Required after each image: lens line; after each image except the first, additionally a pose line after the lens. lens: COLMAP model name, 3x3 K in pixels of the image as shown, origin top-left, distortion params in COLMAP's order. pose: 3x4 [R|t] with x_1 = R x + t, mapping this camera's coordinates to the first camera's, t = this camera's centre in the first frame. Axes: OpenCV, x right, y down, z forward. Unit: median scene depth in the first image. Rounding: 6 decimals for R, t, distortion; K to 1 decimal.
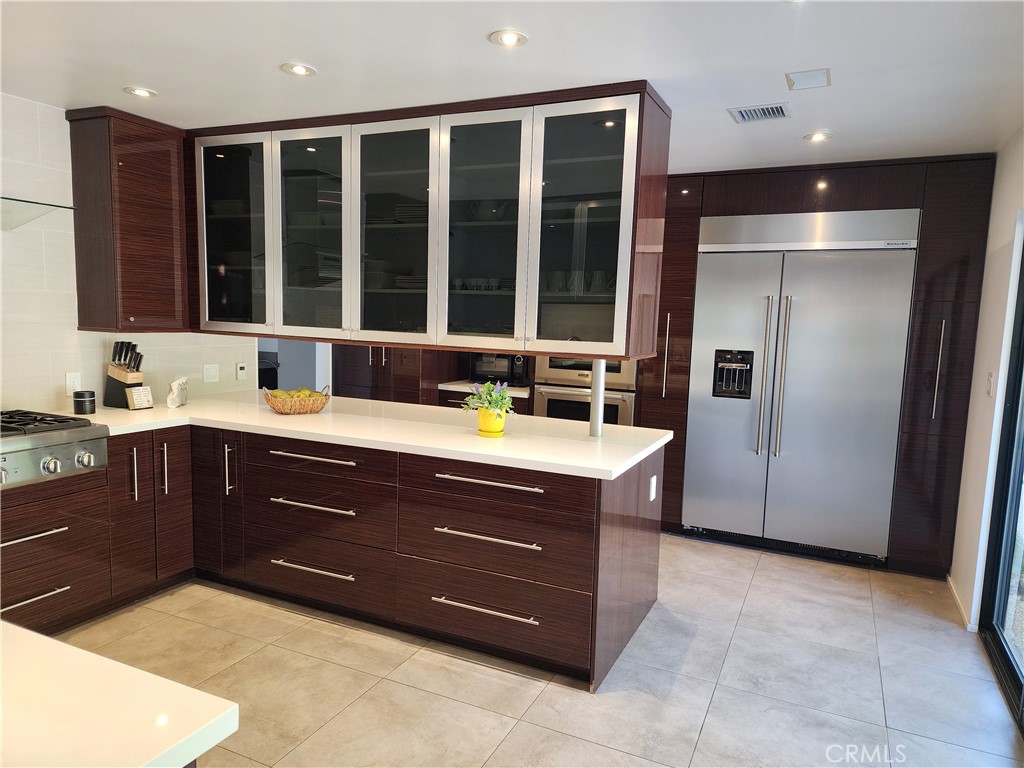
lens RADIAL K [[685.4, 0, 511.8], [0, 685.4, 383.7], [0, 0, 1]] dist [0.006477, 0.000961]
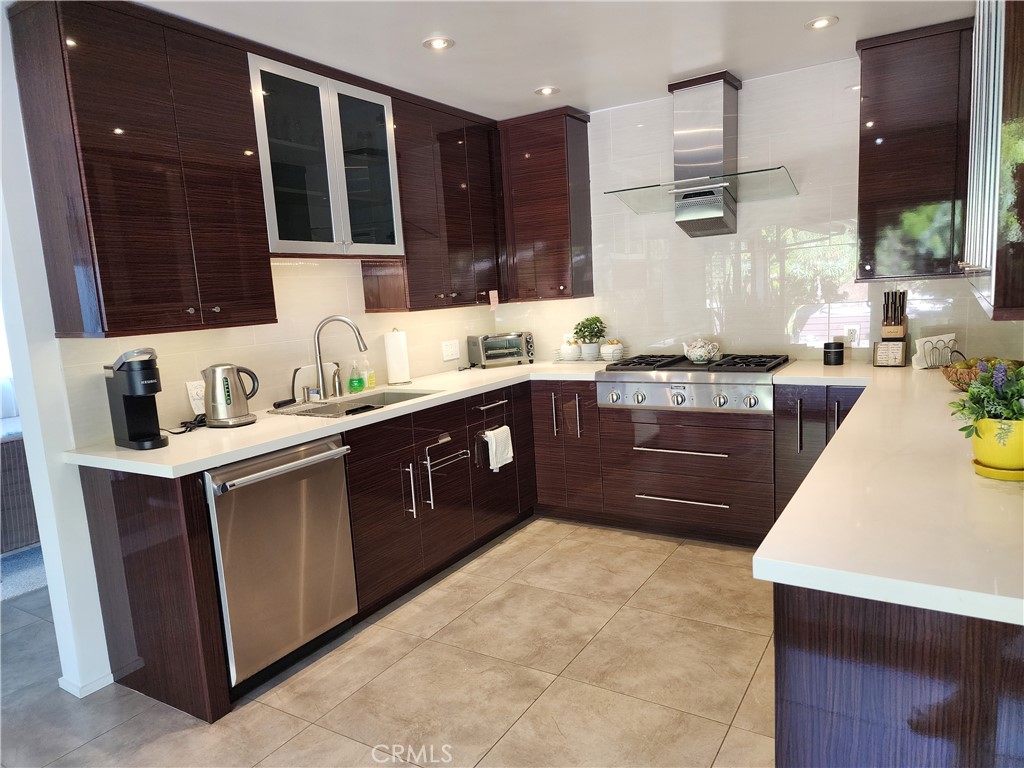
lens RADIAL K [[685.4, 0, 511.5], [0, 685.4, 391.4], [0, 0, 1]] dist [0.006477, 0.000961]
pose [[-0.117025, 0.122735, -0.985516, 0.556817], [-0.047464, 0.990509, 0.128993, -0.031536], [0.991994, 0.061872, -0.110088, 0.811965]]
